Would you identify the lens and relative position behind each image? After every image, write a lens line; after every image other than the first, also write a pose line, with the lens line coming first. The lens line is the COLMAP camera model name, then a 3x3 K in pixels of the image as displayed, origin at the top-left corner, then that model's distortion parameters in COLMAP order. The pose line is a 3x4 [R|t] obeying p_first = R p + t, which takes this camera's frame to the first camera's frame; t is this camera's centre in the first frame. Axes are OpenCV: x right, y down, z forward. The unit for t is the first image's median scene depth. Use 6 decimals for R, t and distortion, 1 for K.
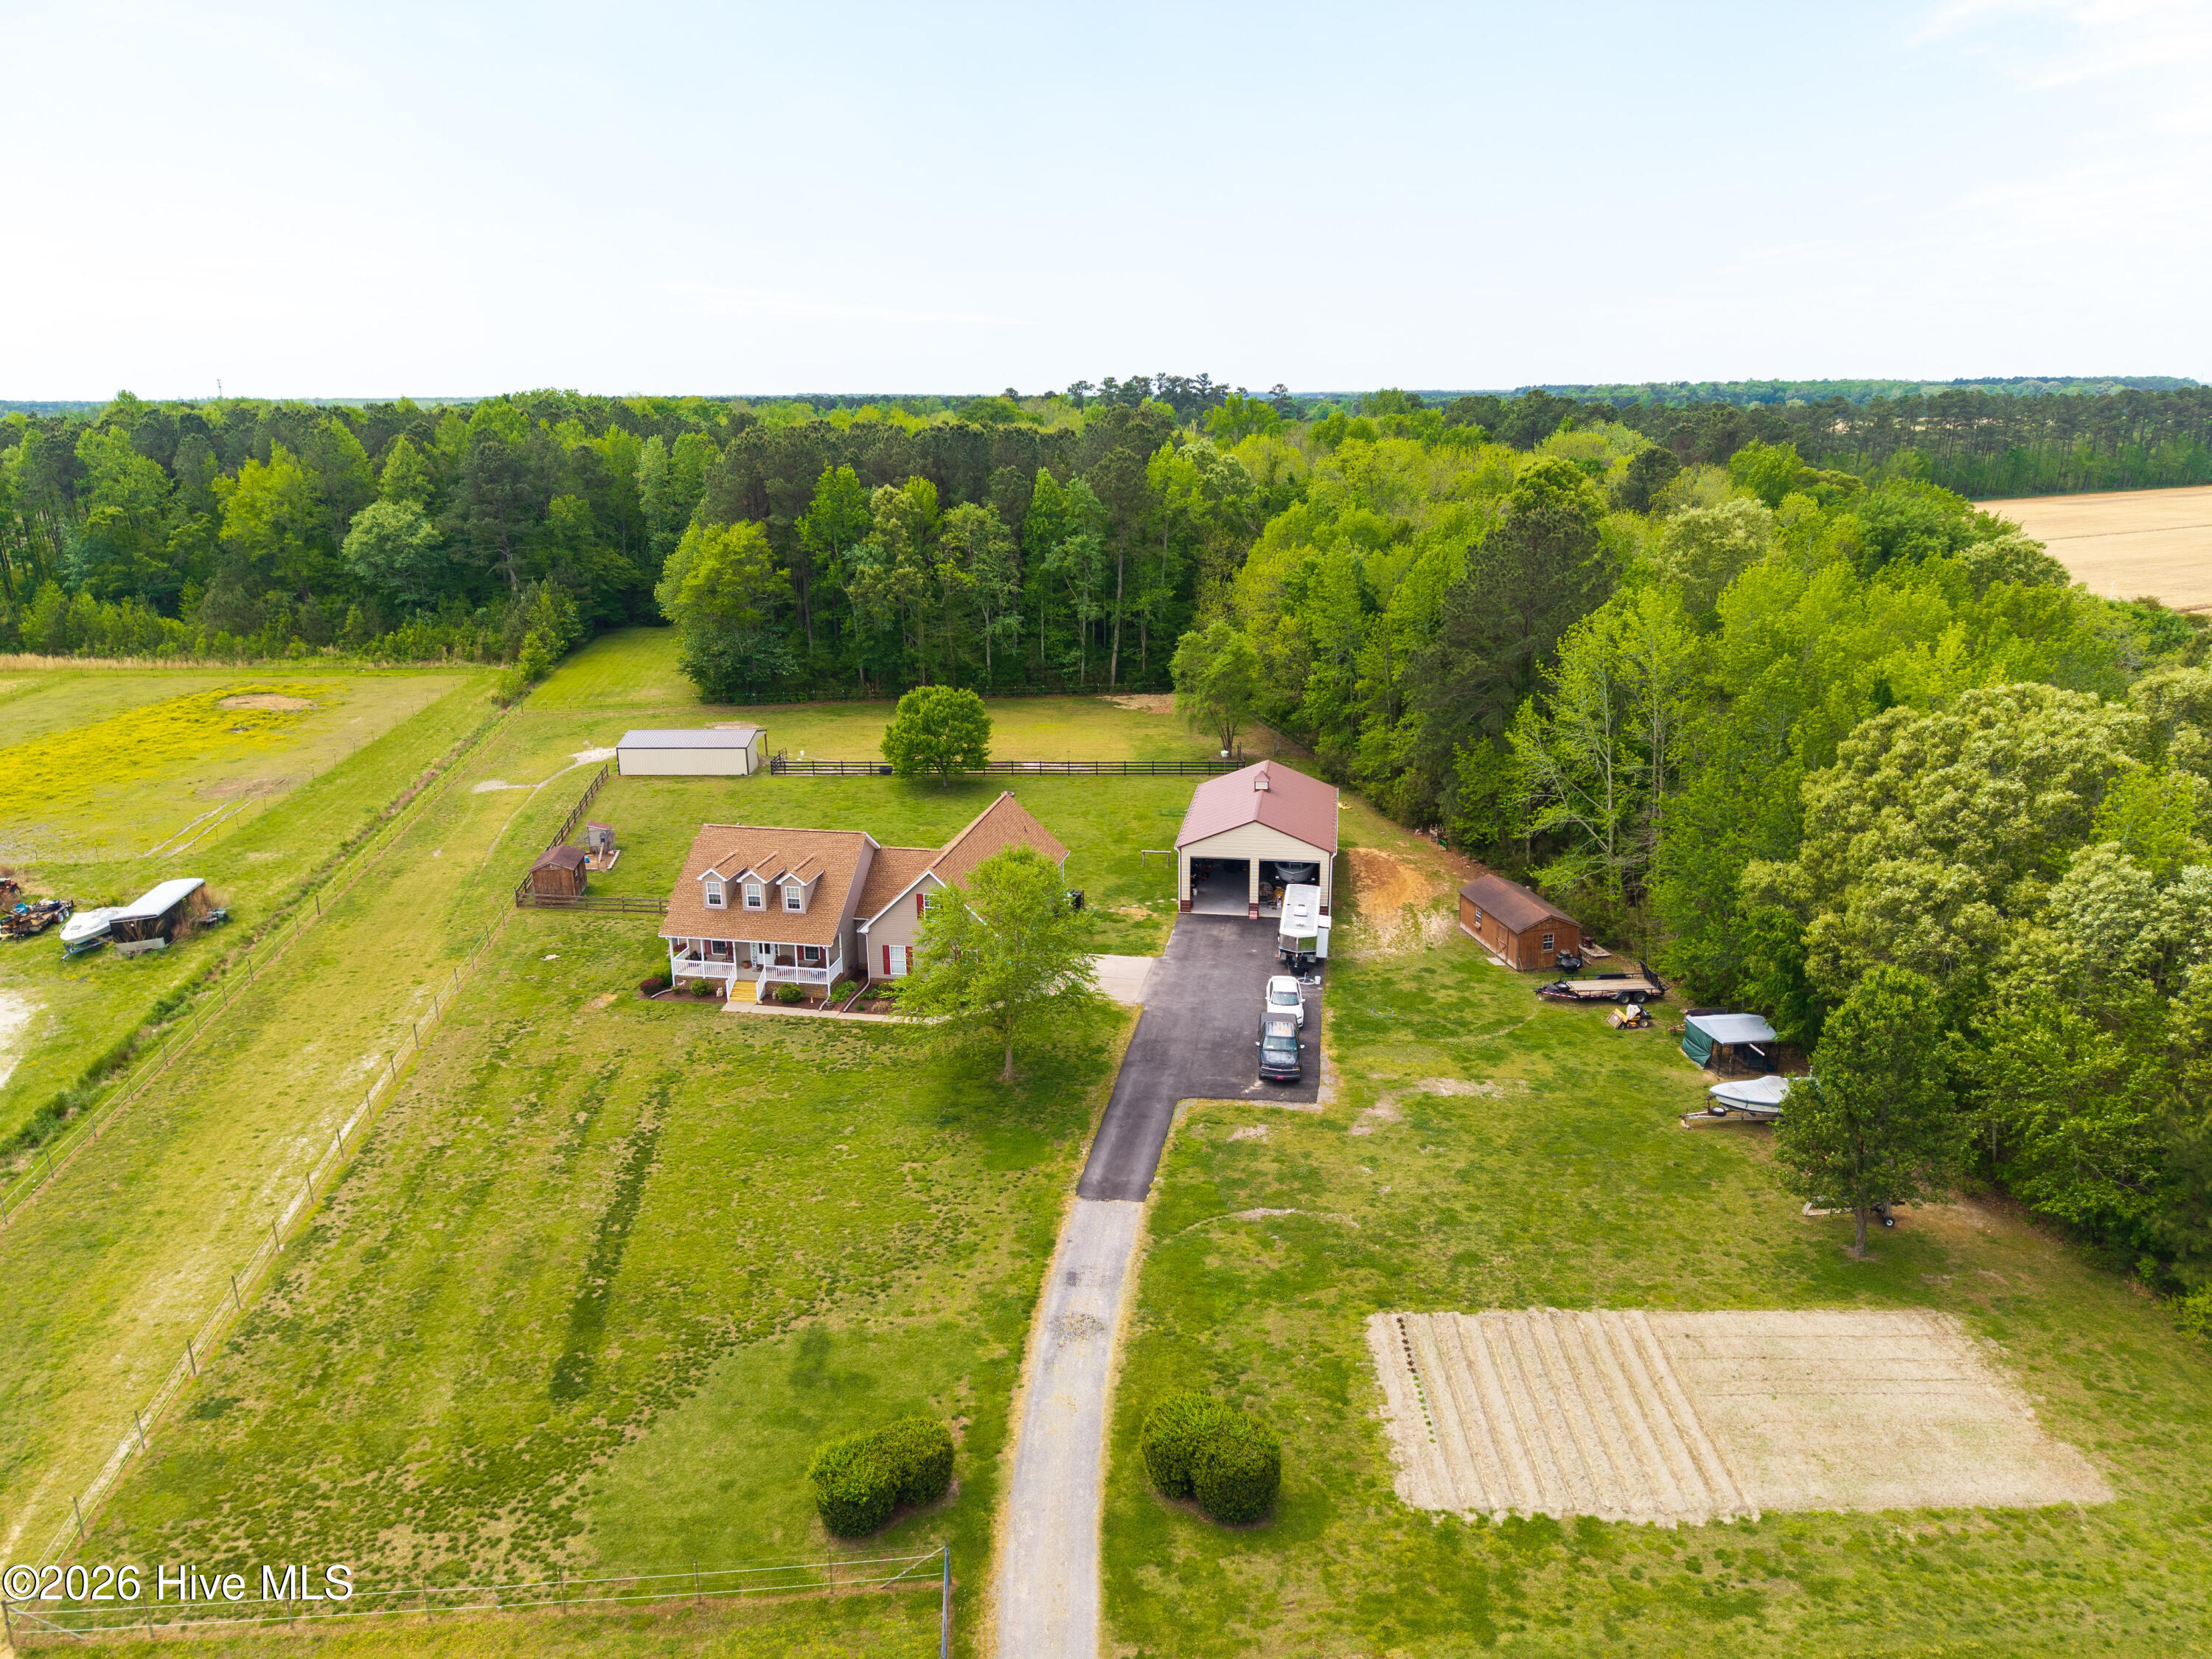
lens RADIAL K [[1497.3, 0, 1122.9], [0, 1497.3, 831.8], [0, 0, 1]] dist [0.045609, -0.066611]
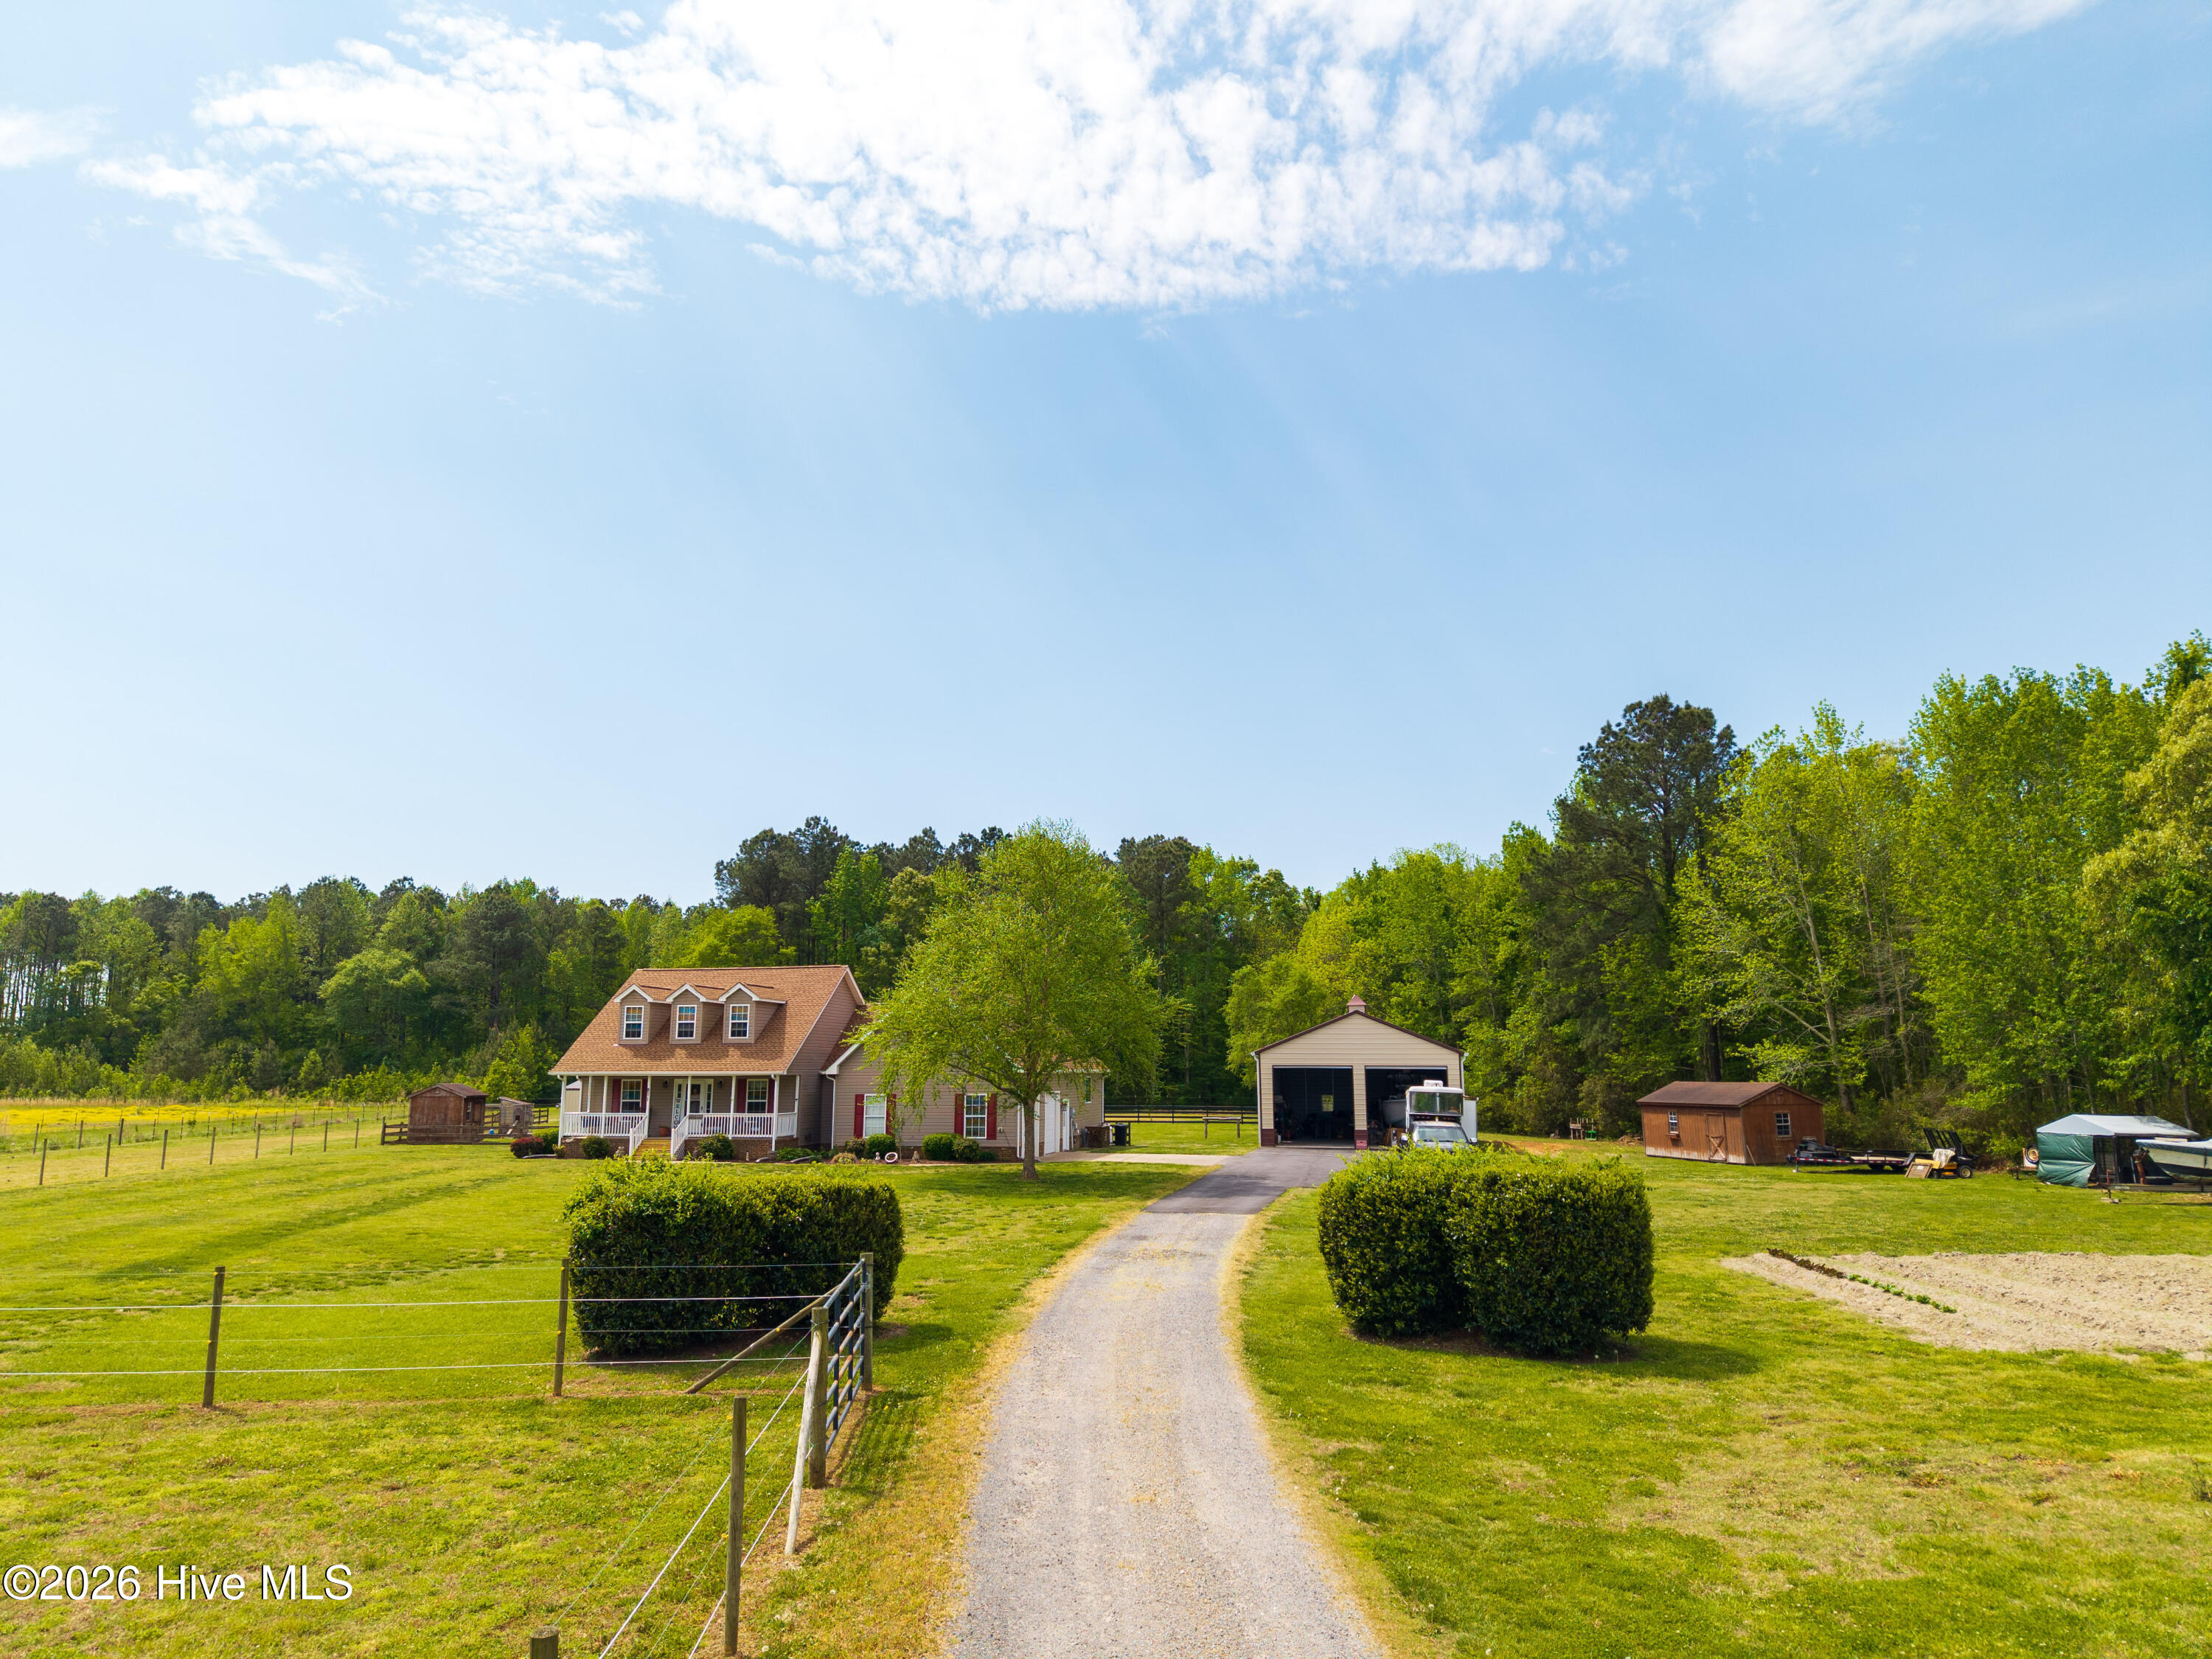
lens RADIAL K [[1497.3, 0, 1122.9], [0, 1497.3, 831.8], [0, 0, 1]] dist [0.045609, -0.066611]
pose [[0.999872, 0.002103, -0.015851, -0.011219], [-0.008742, 0.901916, -0.431823, 0.144026], [0.013388, 0.431906, 0.901819, 0.157854]]
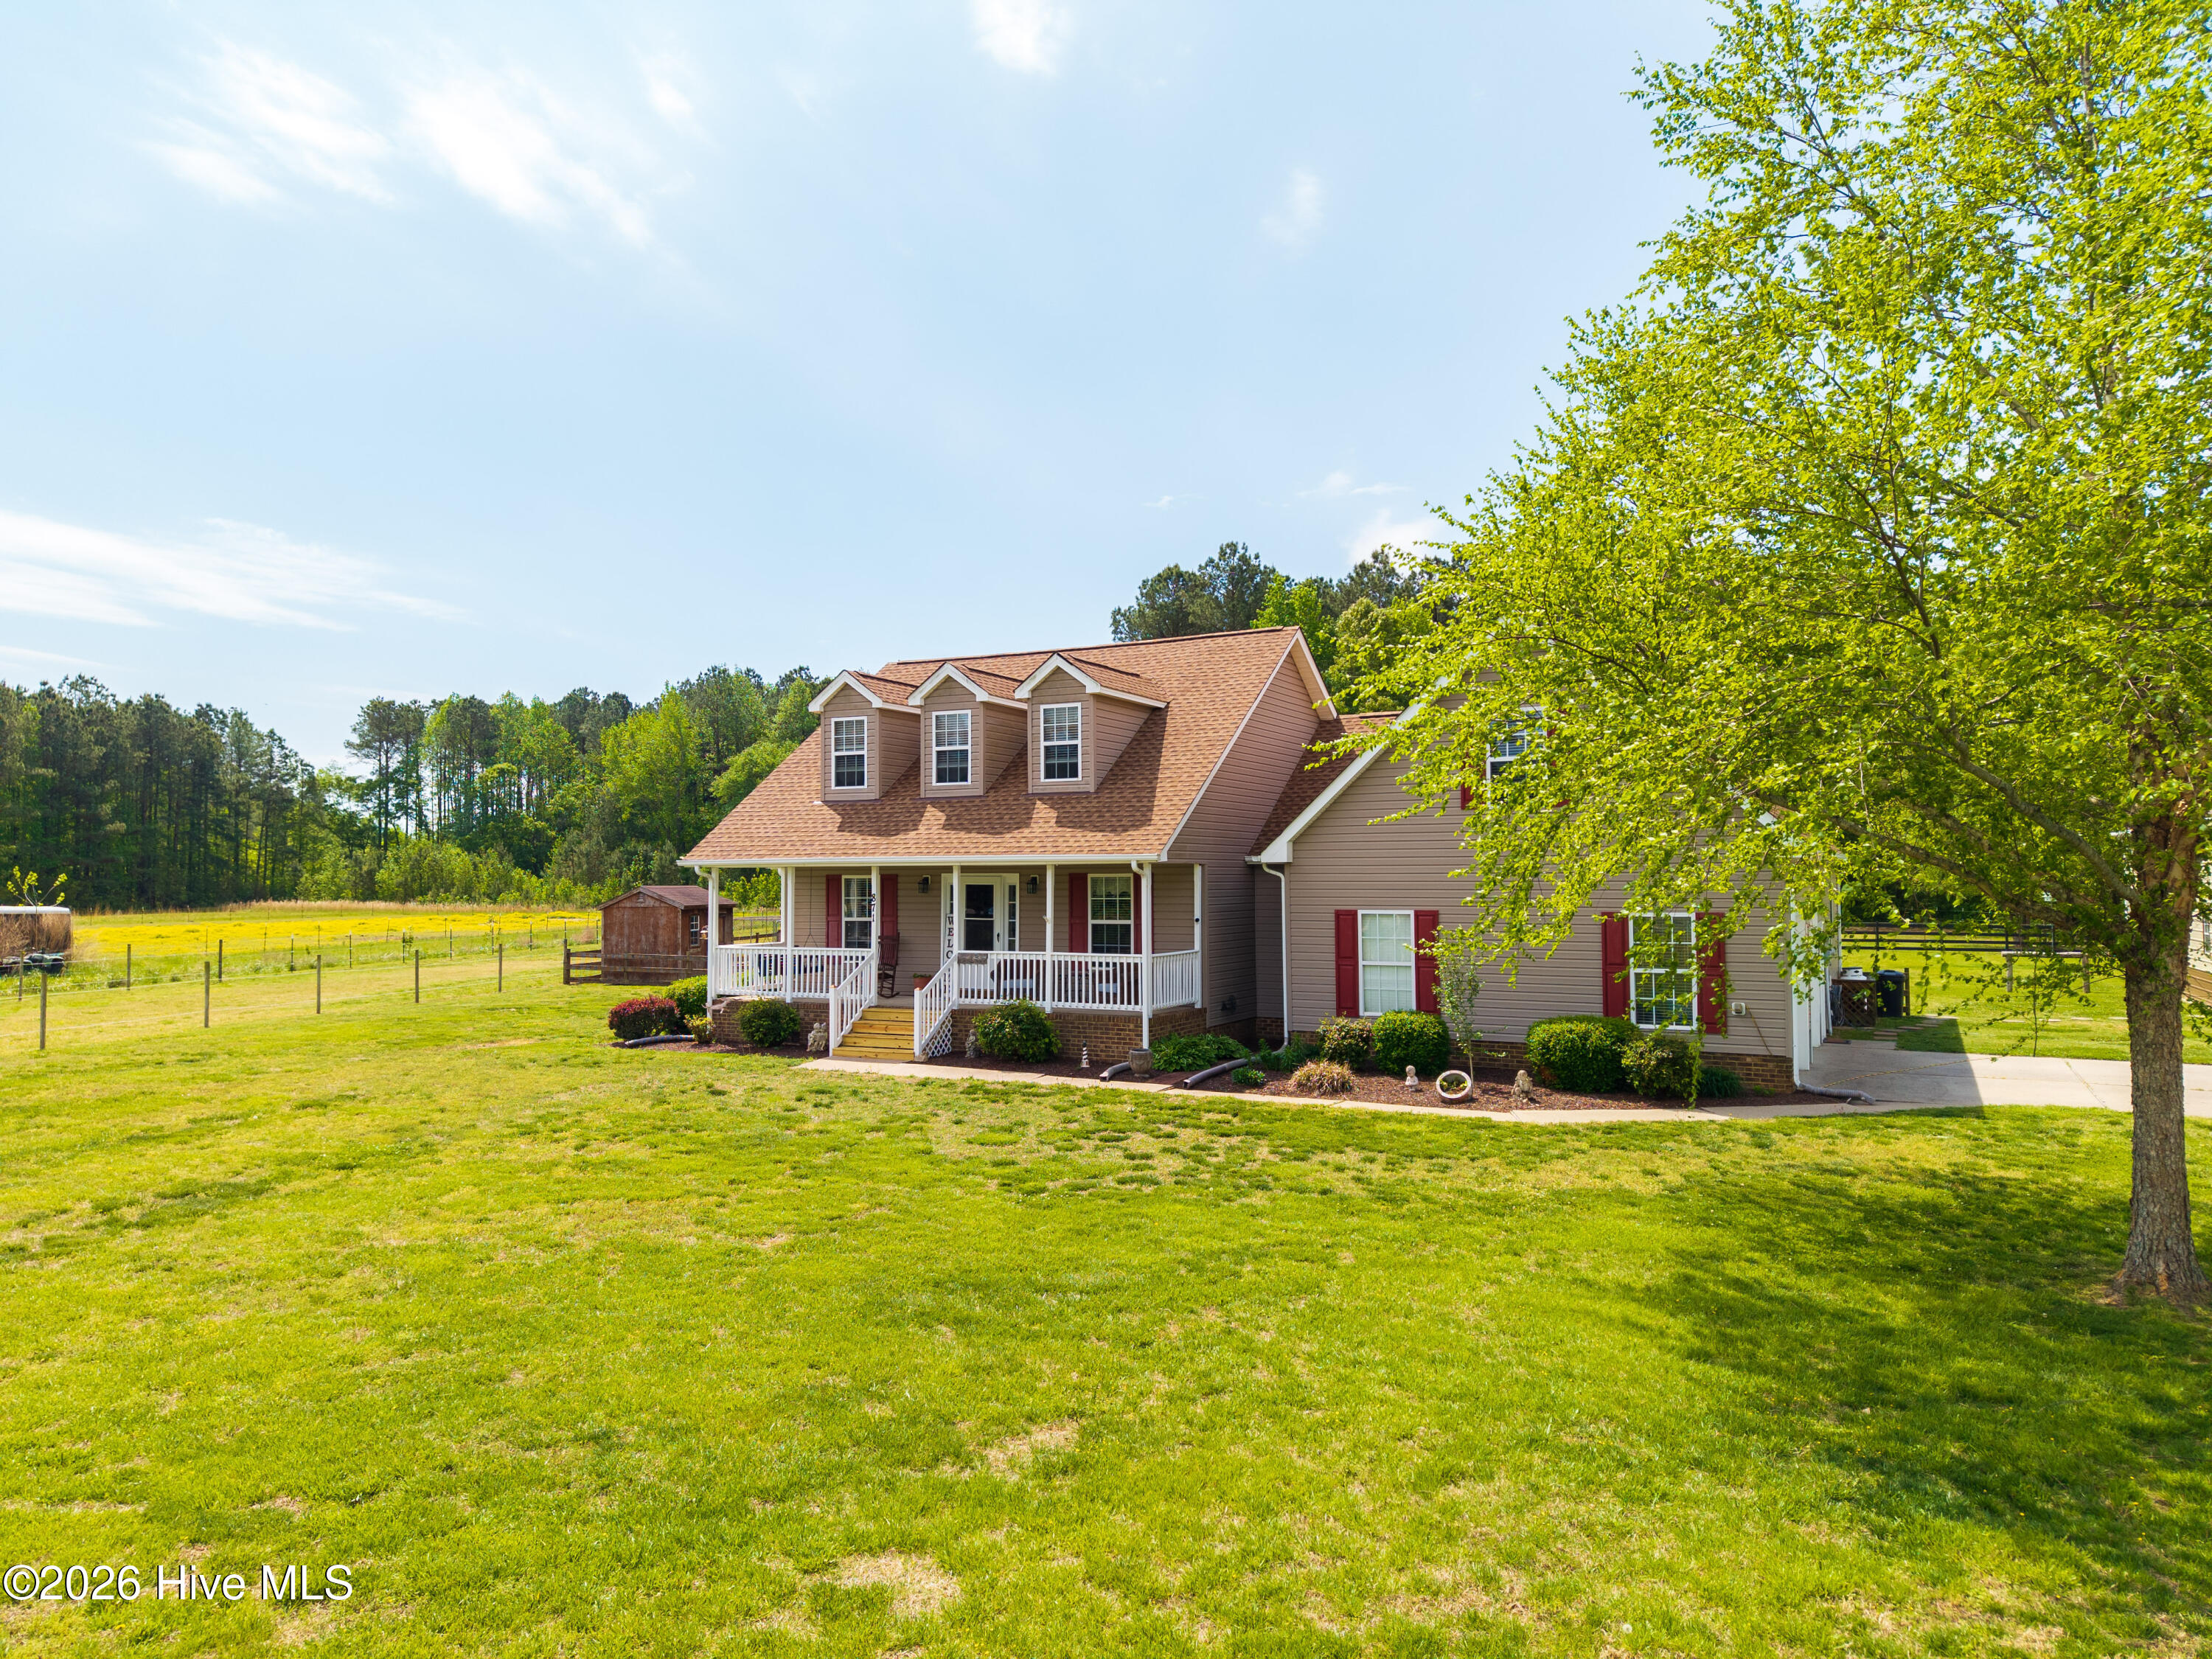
lens RADIAL K [[1489.9, 0, 1106.0], [0, 1489.9, 829.5], [0, 0, 1]] dist [0.044336, -0.037722]
pose [[0.952614, -0.010354, -0.304006, -0.060431], [-0.085271, 0.950257, -0.299566, 0.080822], [0.291985, 0.311294, 0.904345, 0.378969]]
